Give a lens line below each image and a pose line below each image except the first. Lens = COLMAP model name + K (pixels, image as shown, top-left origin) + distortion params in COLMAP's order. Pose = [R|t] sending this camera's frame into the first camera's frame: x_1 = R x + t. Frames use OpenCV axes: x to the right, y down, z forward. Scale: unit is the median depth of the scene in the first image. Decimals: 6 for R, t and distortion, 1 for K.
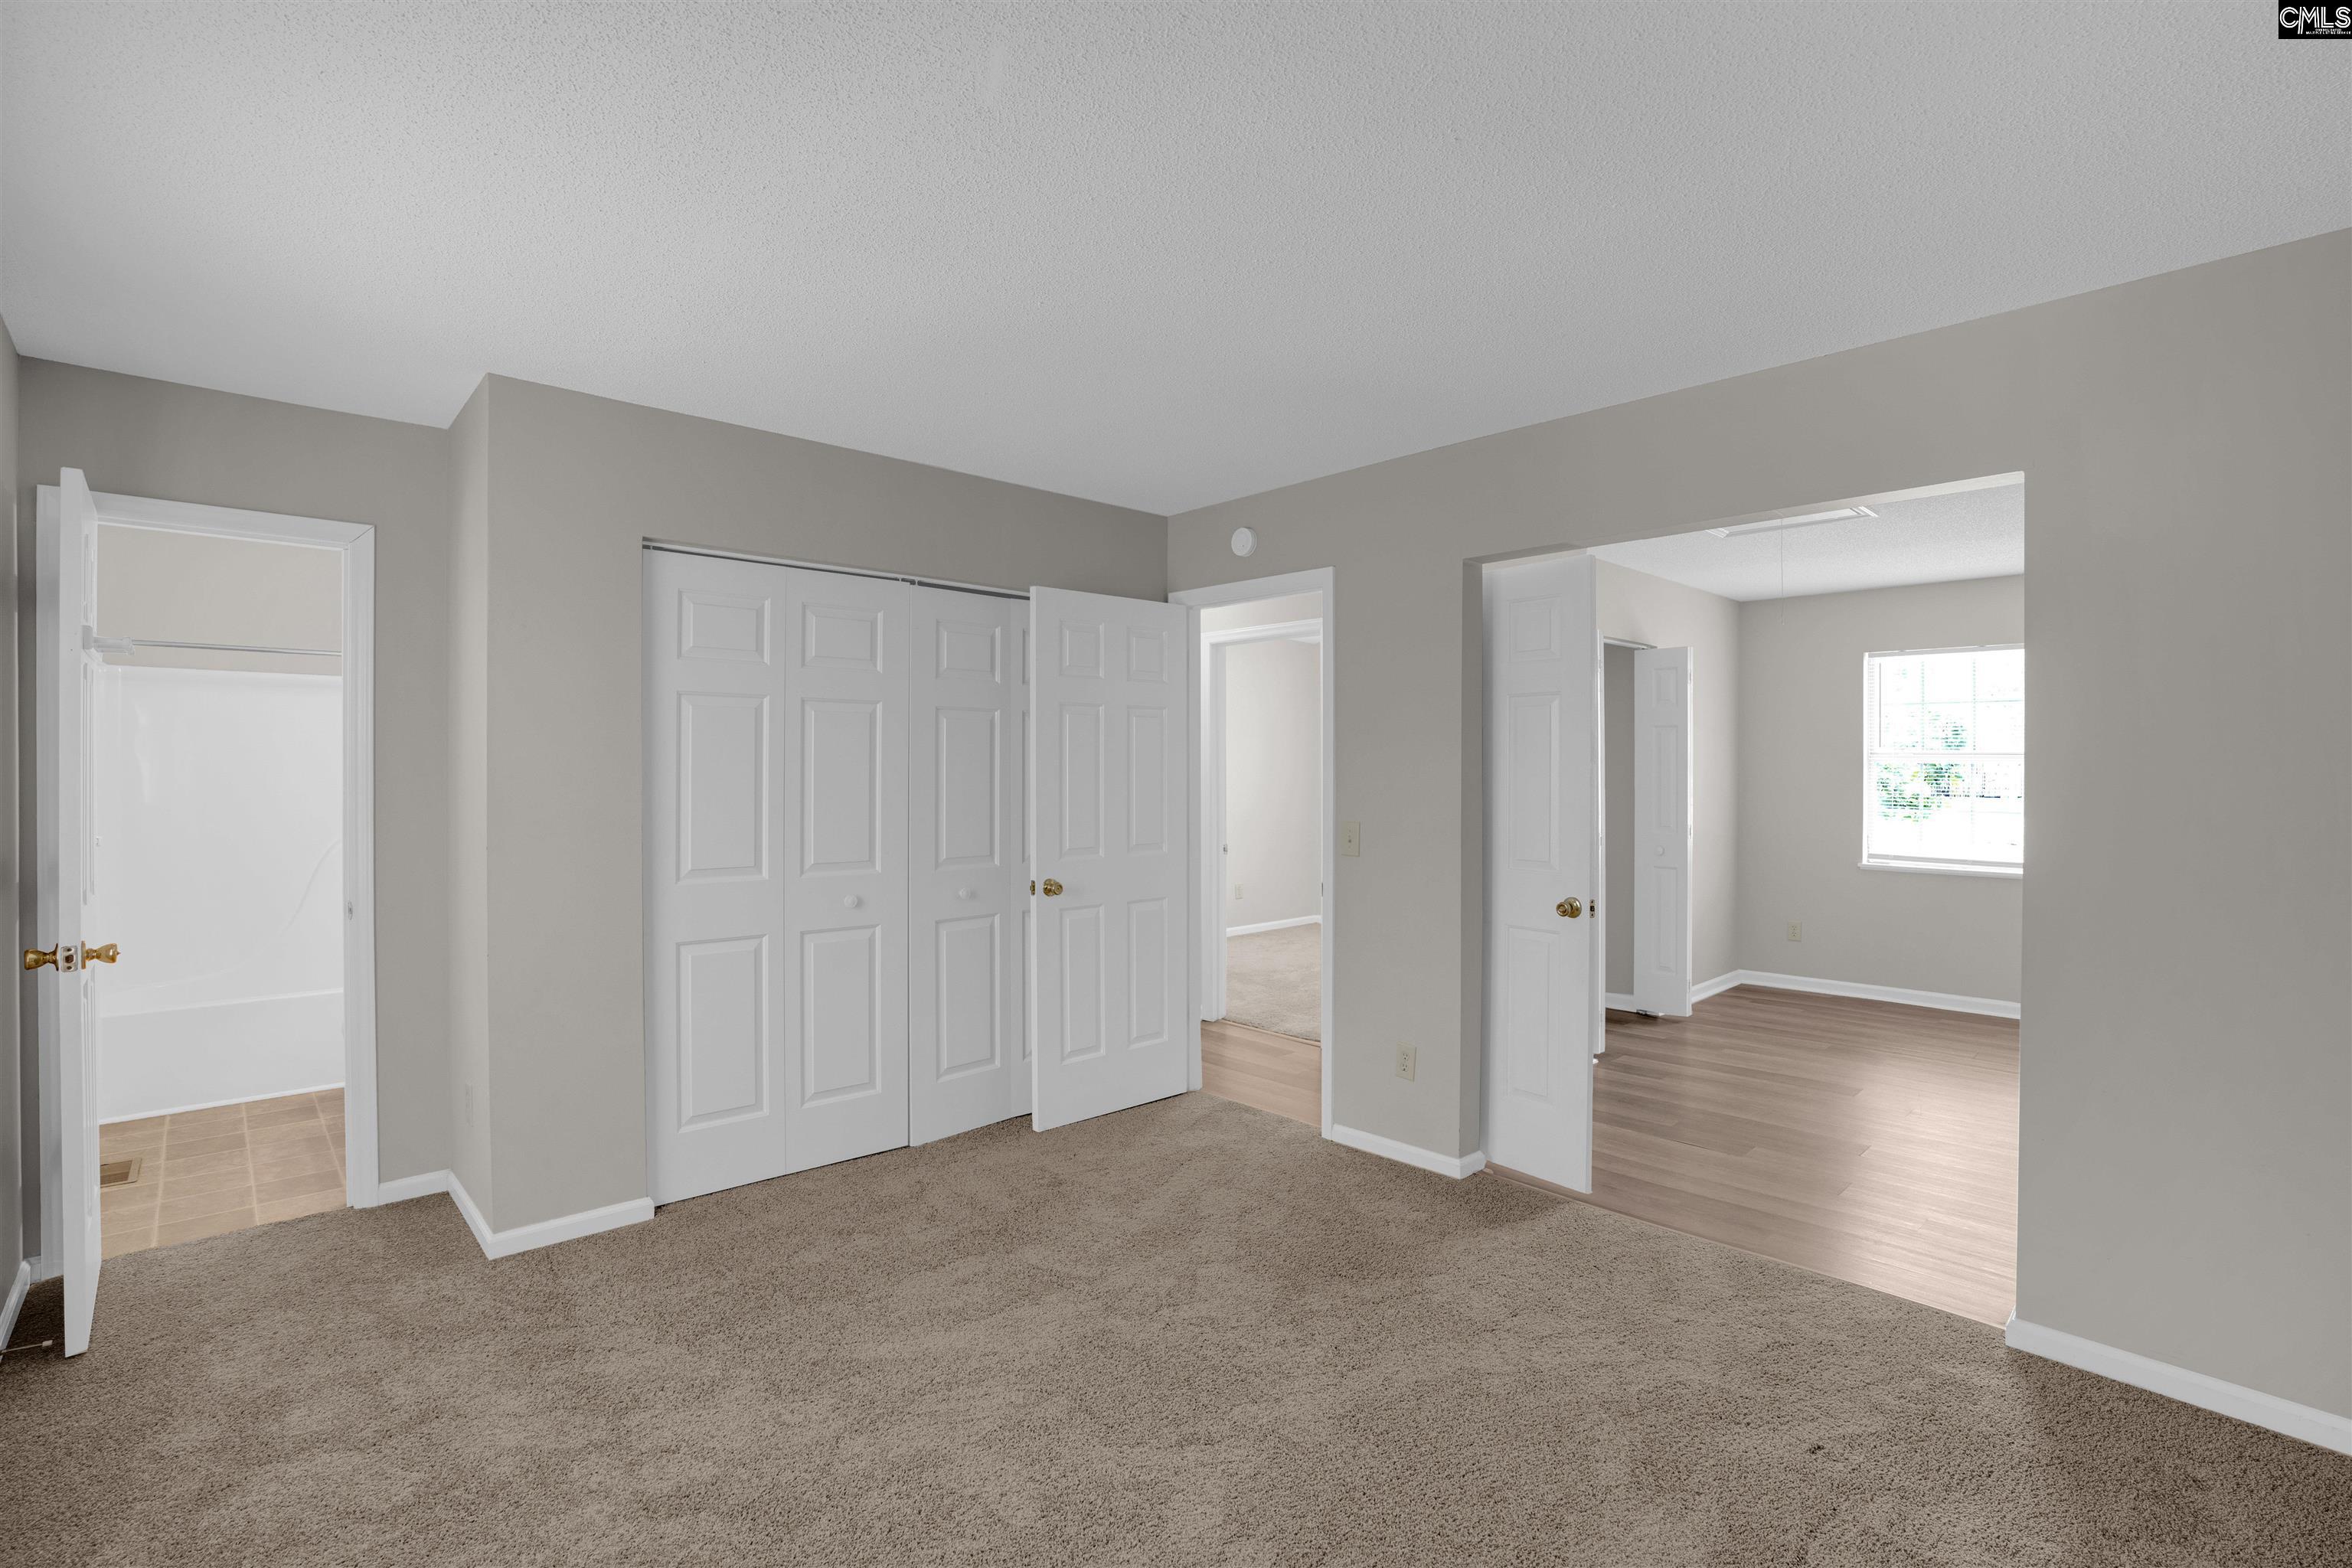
lens RADIAL K [[1088.3, 0, 1188.1], [0, 1088.3, 776.4], [0, 0, 1]] dist [-0.026918, 0.001255]
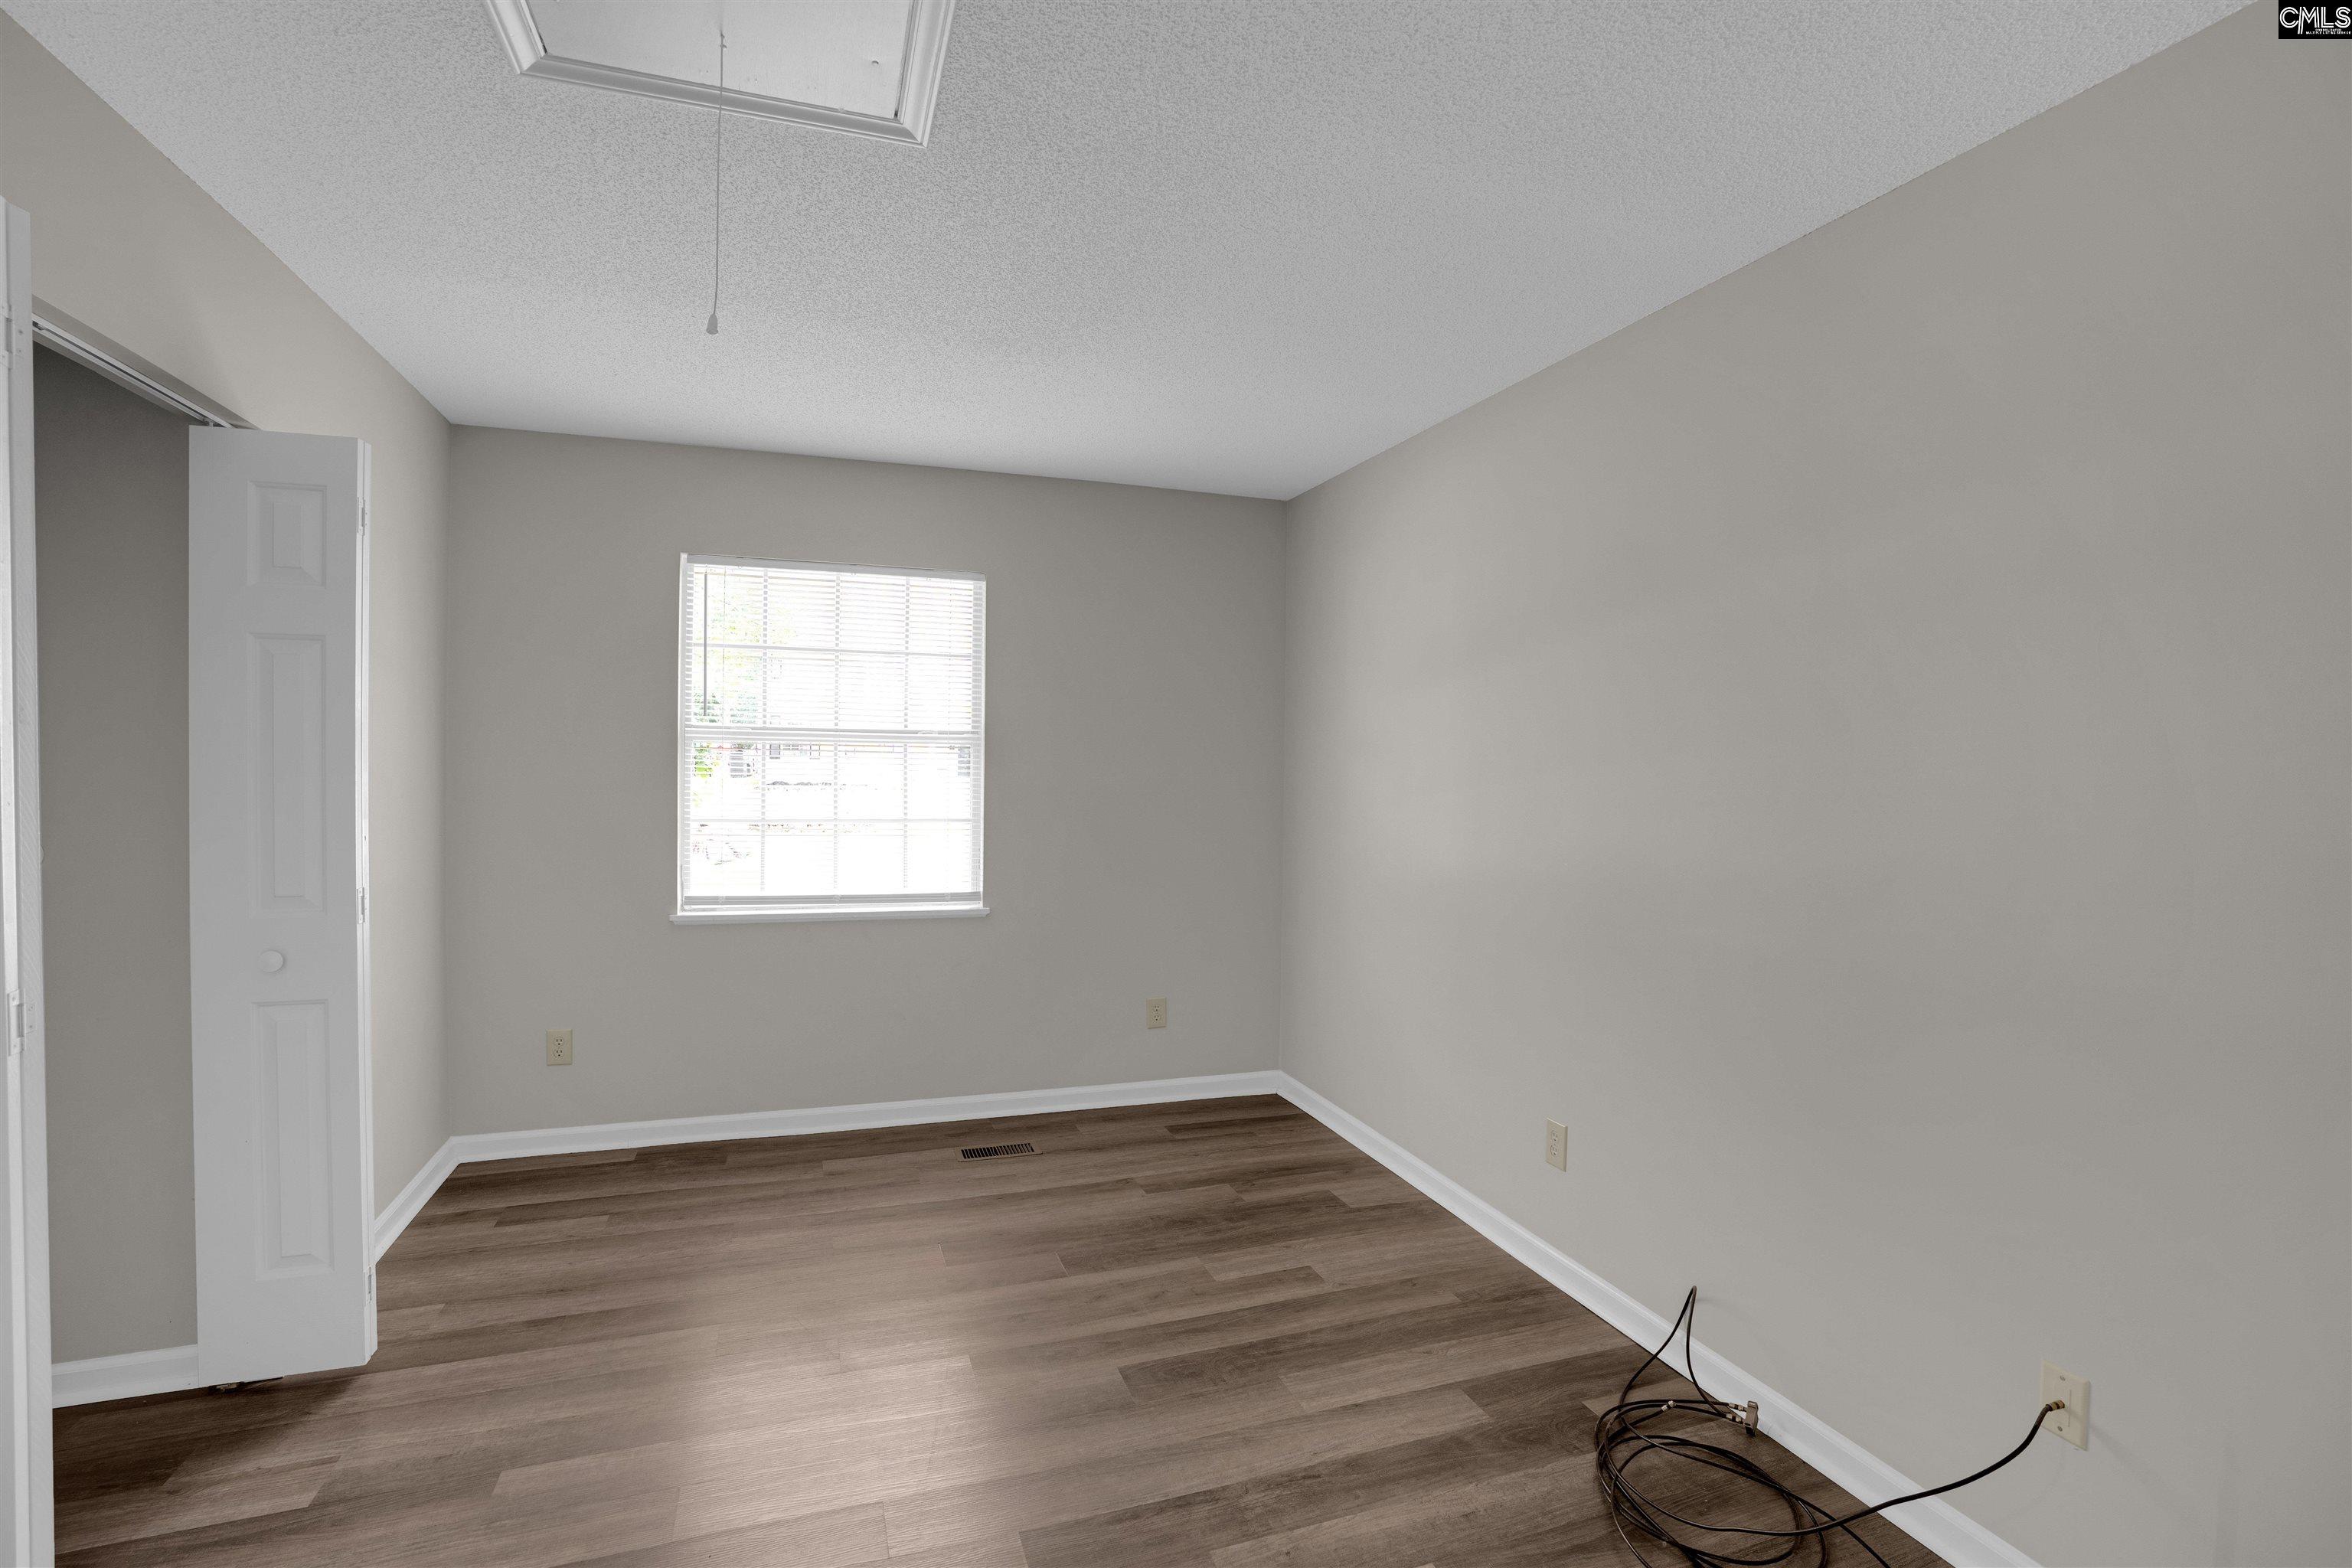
lens RADIAL K [[1088.3, 0, 1188.1], [0, 1088.3, 776.4], [0, 0, 1]] dist [-0.026918, 0.001255]
pose [[0.434017, -0.004712, 0.900892, 0.234982], [-0.001354, 0.999982, 0.005883, 0.001022], [-0.900904, -0.003773, 0.434003, 0.541702]]
